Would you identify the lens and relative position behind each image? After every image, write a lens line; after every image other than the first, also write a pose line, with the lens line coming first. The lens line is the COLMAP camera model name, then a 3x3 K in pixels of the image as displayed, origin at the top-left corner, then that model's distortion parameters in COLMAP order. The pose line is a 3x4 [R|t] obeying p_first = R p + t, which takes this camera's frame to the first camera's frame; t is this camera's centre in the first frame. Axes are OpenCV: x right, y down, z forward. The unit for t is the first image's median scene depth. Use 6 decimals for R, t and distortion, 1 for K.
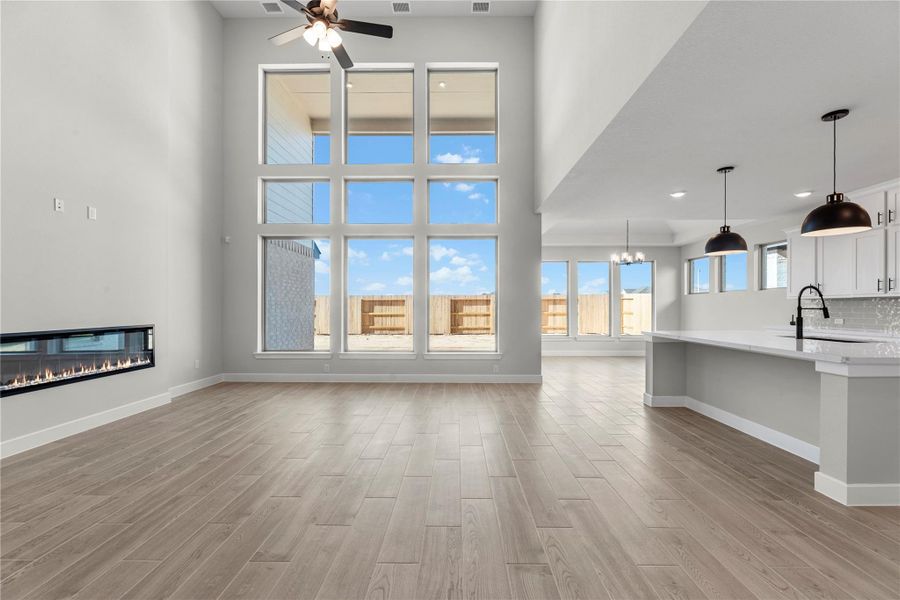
lens RADIAL K [[373.8, 0, 446.4], [0, 373.8, 304.8], [0, 0, 1]] dist [0.000454, 0.000929]
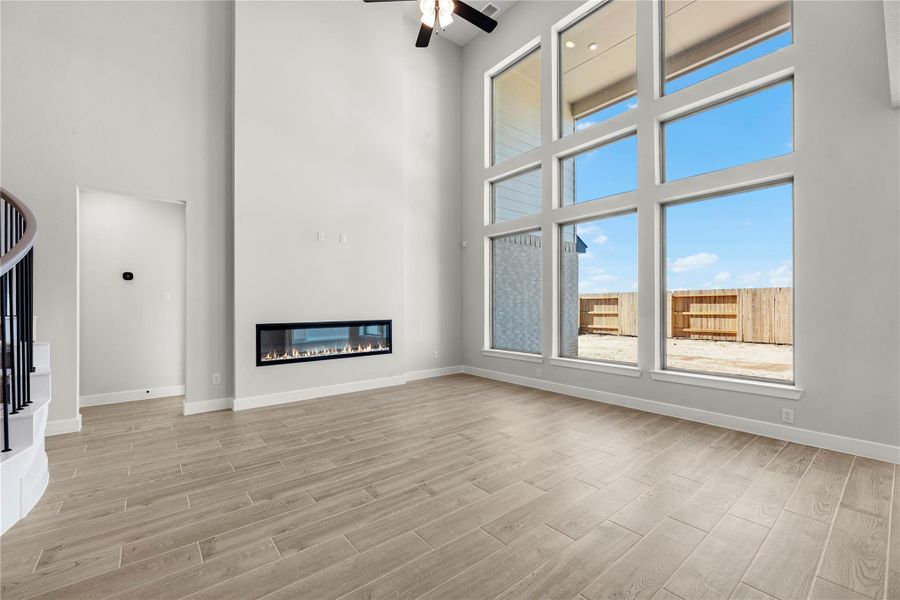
lens RADIAL K [[373.8, 0, 448.5], [0, 373.8, 302.9], [0, 0, 1]] dist [0.000454, 0.000929]
pose [[0.652595, -0.006791, -0.757677, 0.239122], [0.006802, 0.999972, -0.003103, 0.000894], [0.757677, -0.003129, 0.652623, 0.261257]]
